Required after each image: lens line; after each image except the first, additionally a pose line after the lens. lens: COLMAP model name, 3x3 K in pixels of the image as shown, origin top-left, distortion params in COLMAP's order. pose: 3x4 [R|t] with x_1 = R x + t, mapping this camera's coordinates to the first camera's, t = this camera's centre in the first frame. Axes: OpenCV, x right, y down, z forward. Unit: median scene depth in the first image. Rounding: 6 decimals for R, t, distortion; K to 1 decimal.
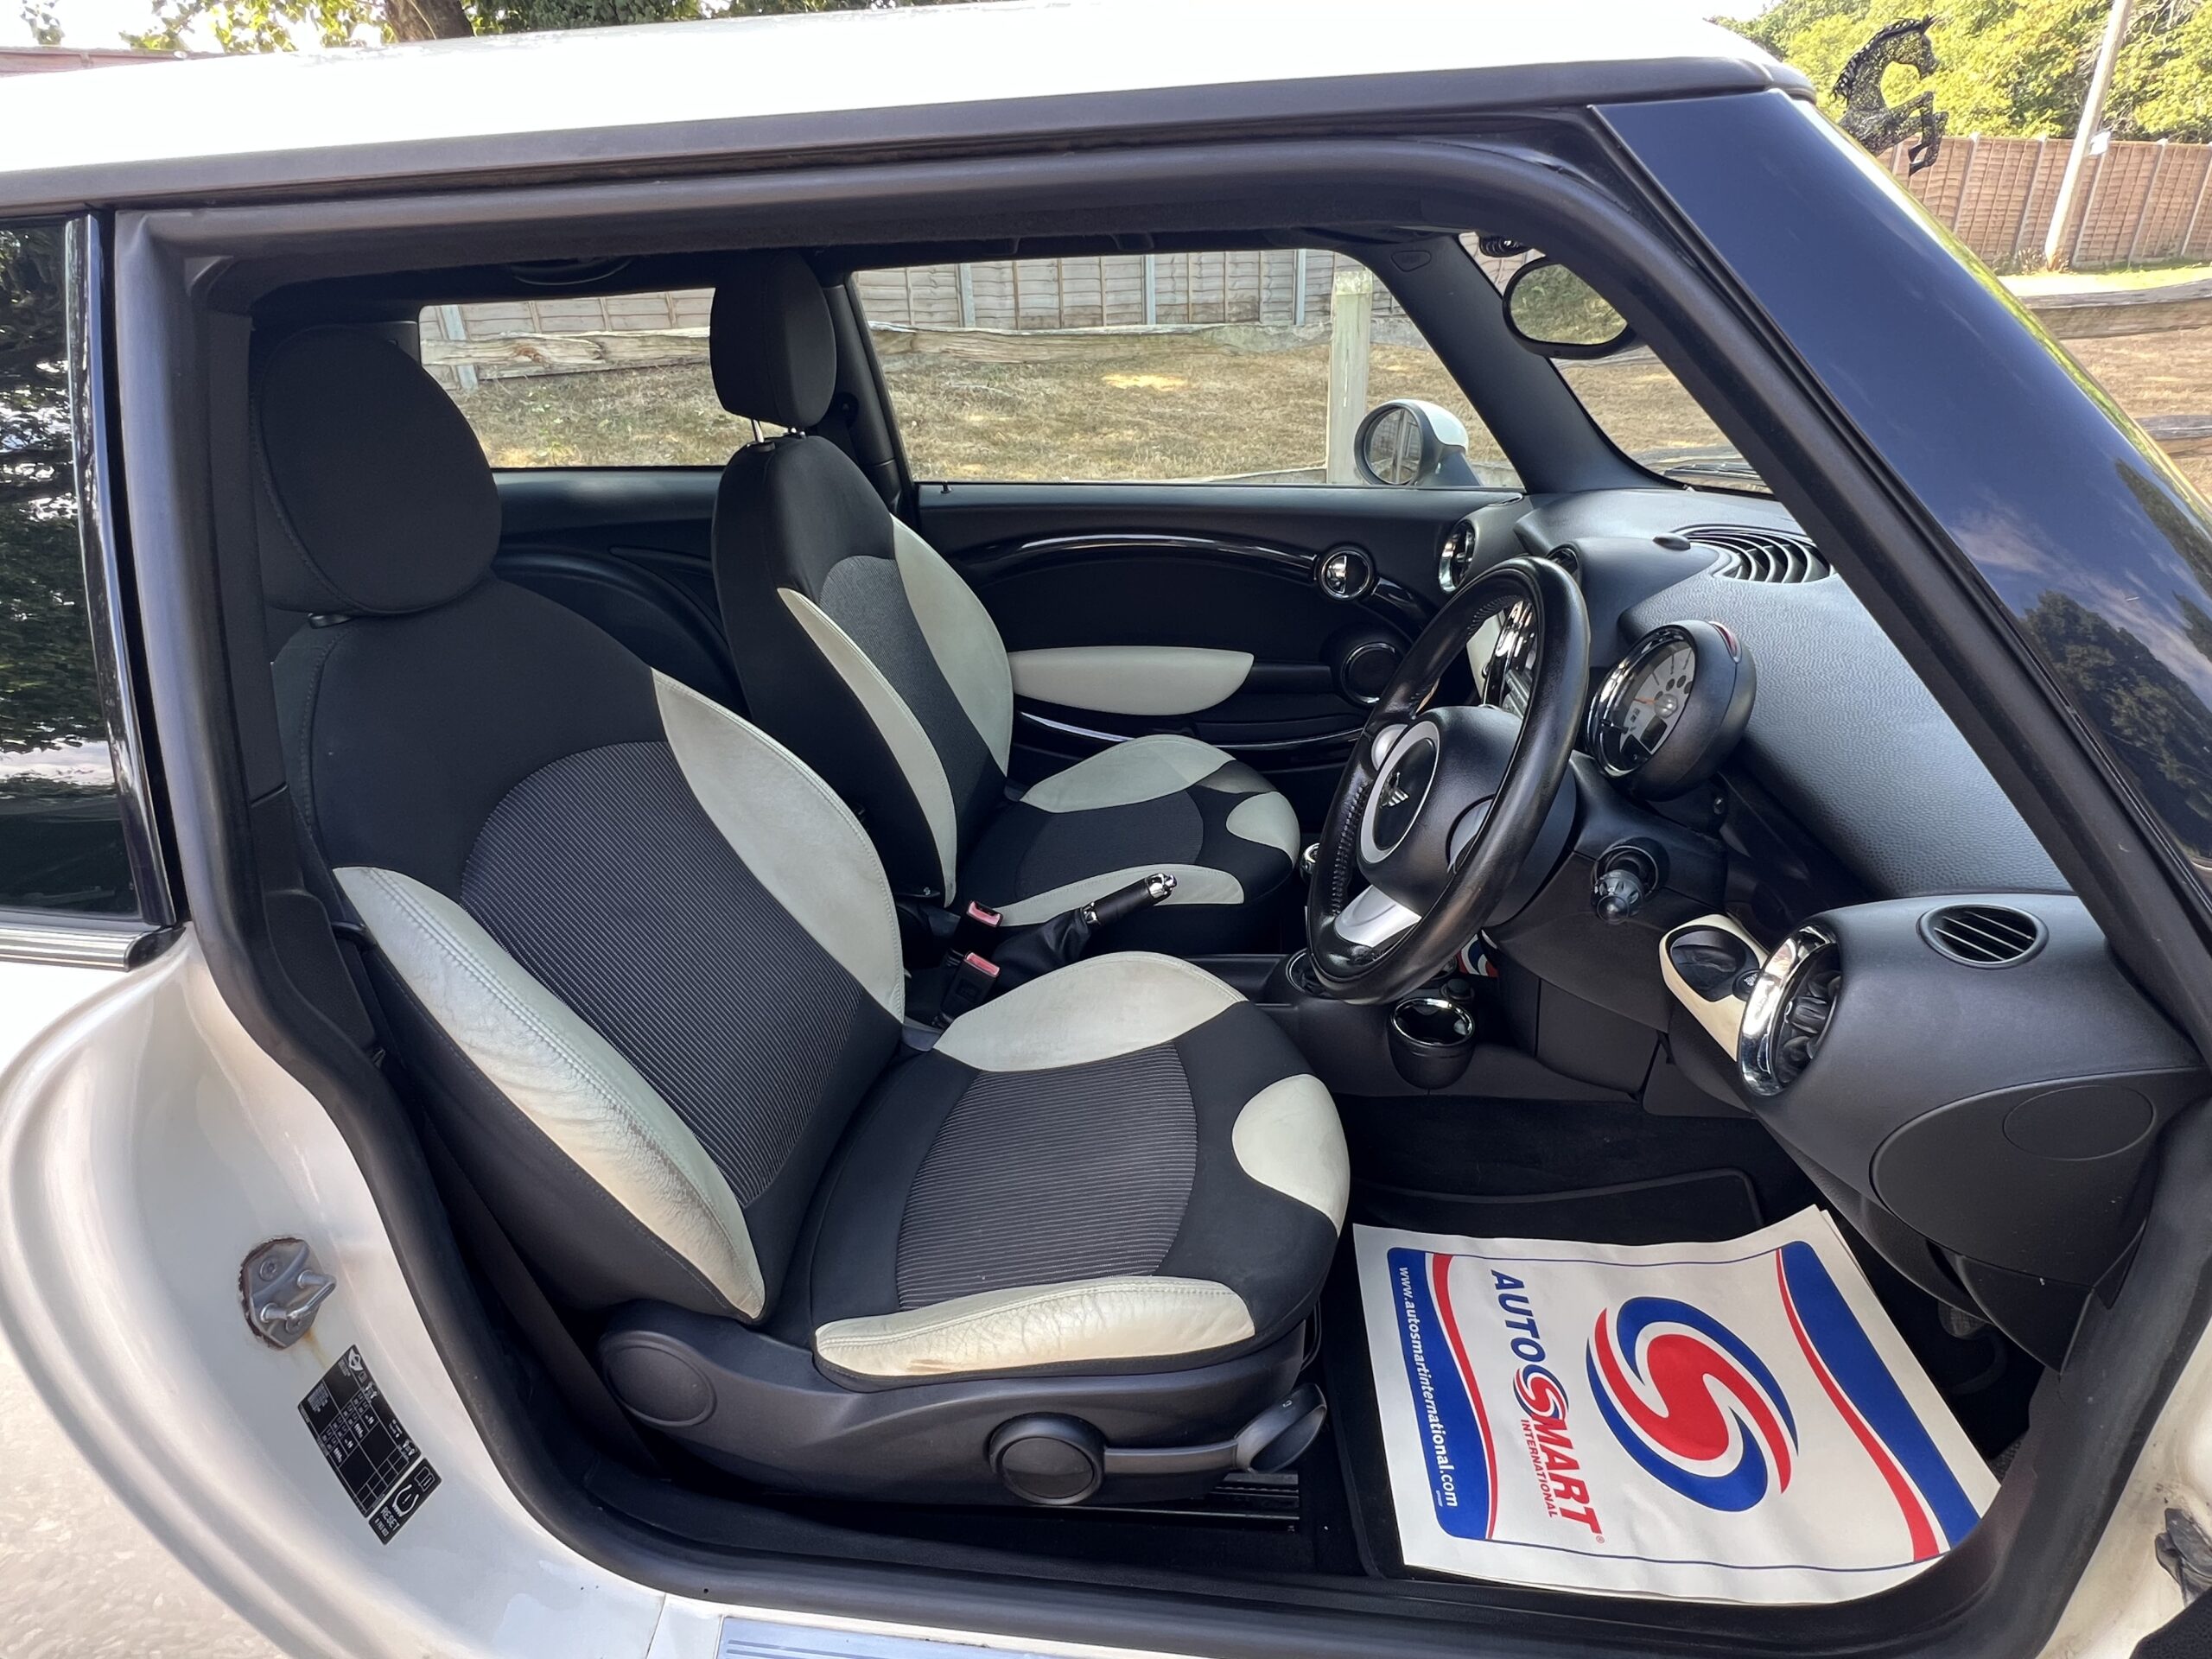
lens RADIAL K [[1111.2, 0, 1090.1], [0, 1111.2, 814.8], [0, 0, 1]] dist [-0.001733, 0.000041]
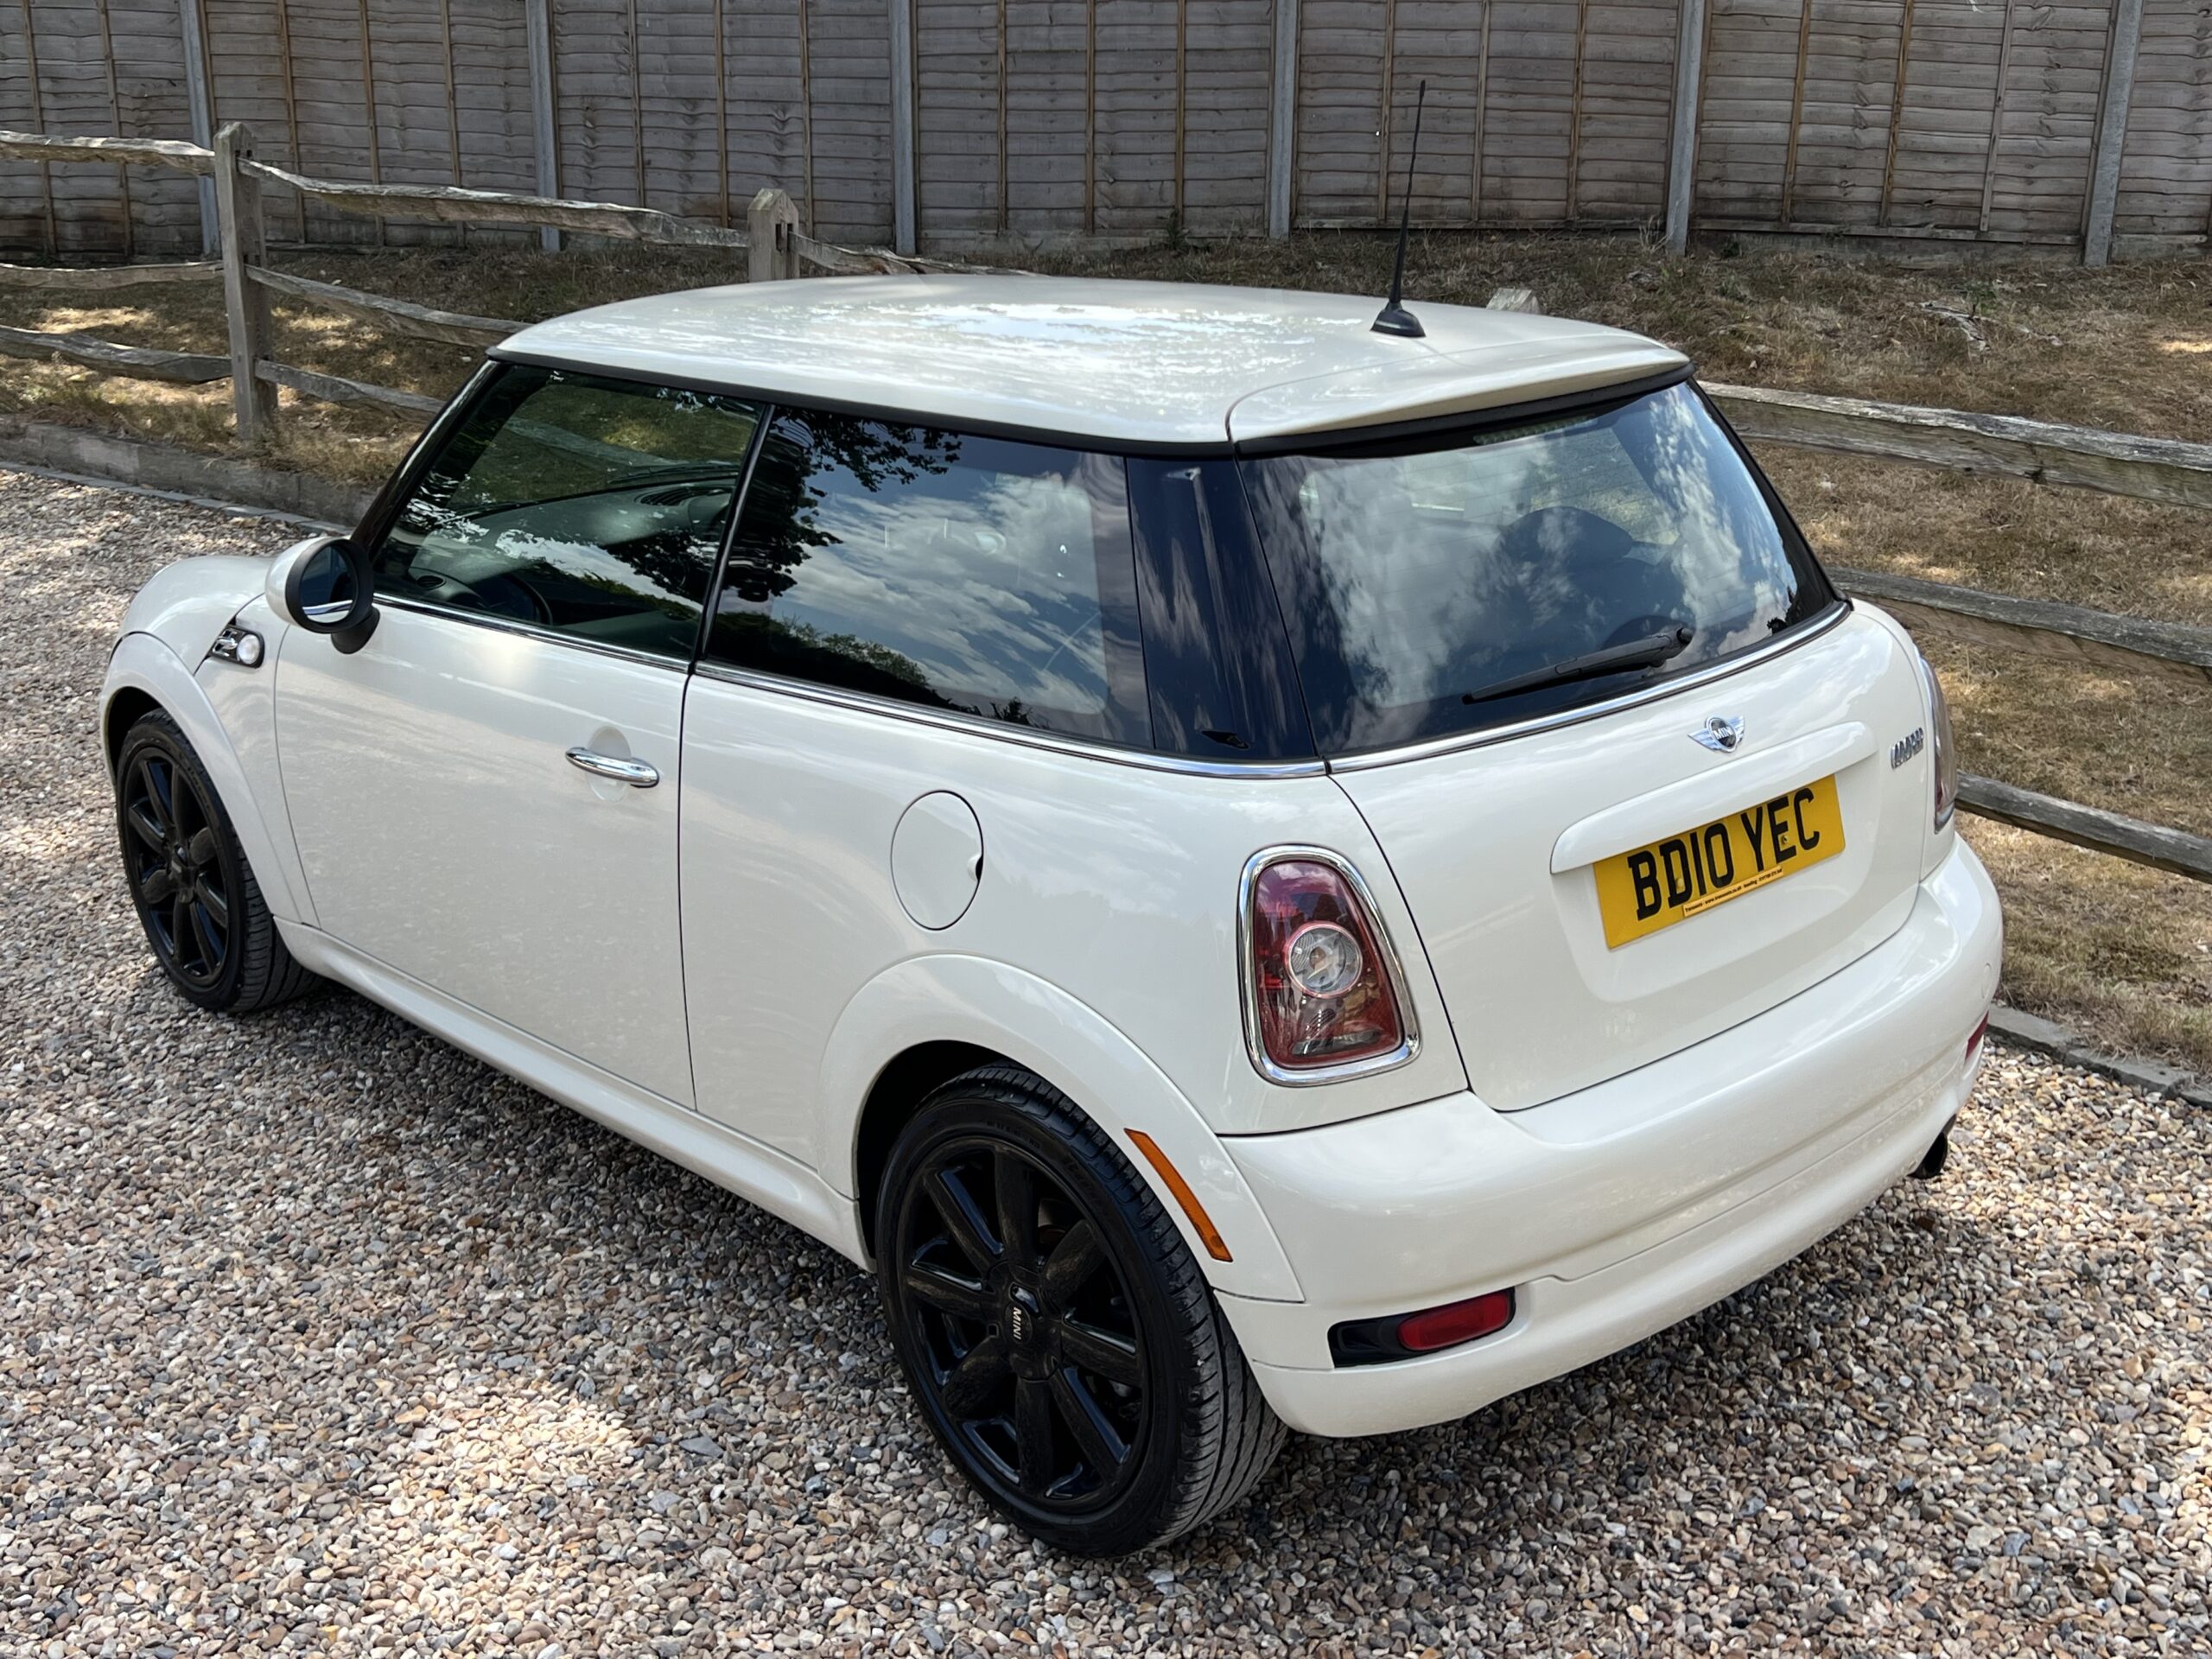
lens RADIAL K [[2429.4, 0, 1110.2], [0, 2429.4, 840.4], [0, 0, 1]] dist [0.021065, 0.000000]
pose [[0.681717, 0.271955, -0.679193, 0.676691], [-0.335122, 0.941302, 0.040539, -0.037471], [0.650350, 0.199976, 0.732840, -0.217894]]
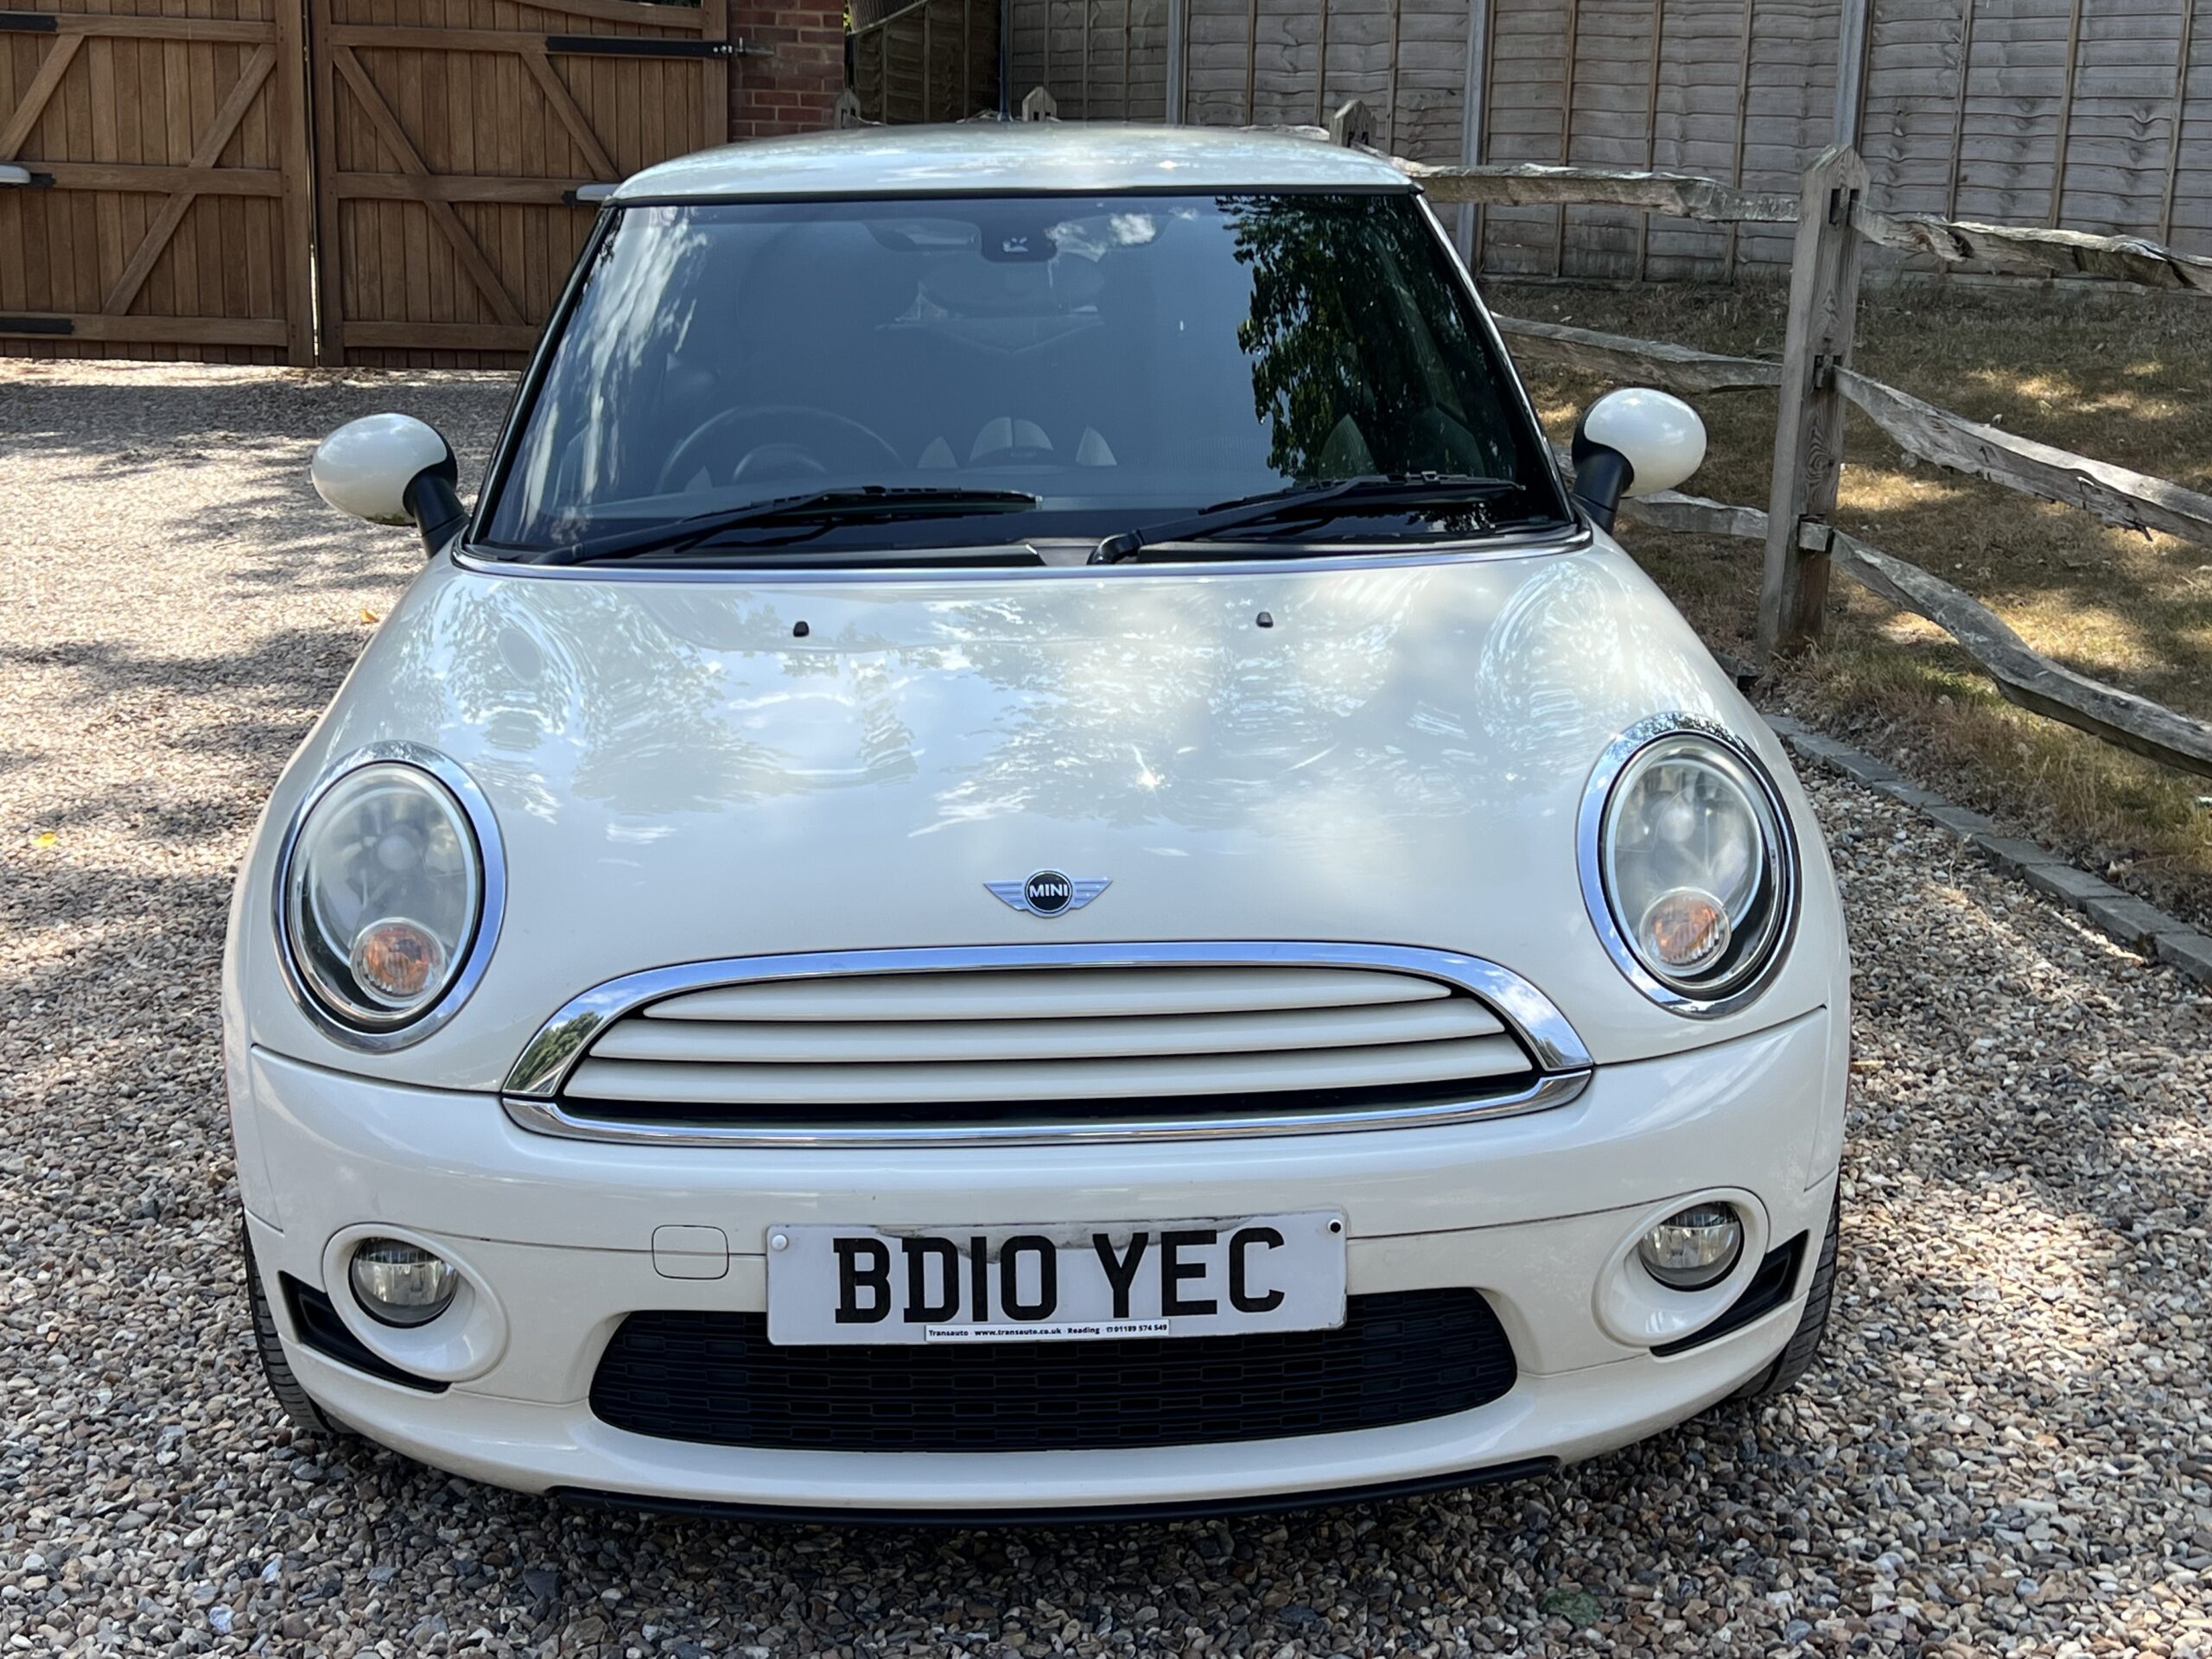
lens RADIAL K [[2862.0, 0, 1068.8], [0, 2862.0, 848.9], [0, 0, 1]] dist [0.064128, 0.000000]
pose [[0.149156, 0.283563, -0.947283, 0.714139], [-0.420927, 0.885072, 0.198663, -0.096969], [0.894747, 0.369105, 0.251373, 0.060013]]
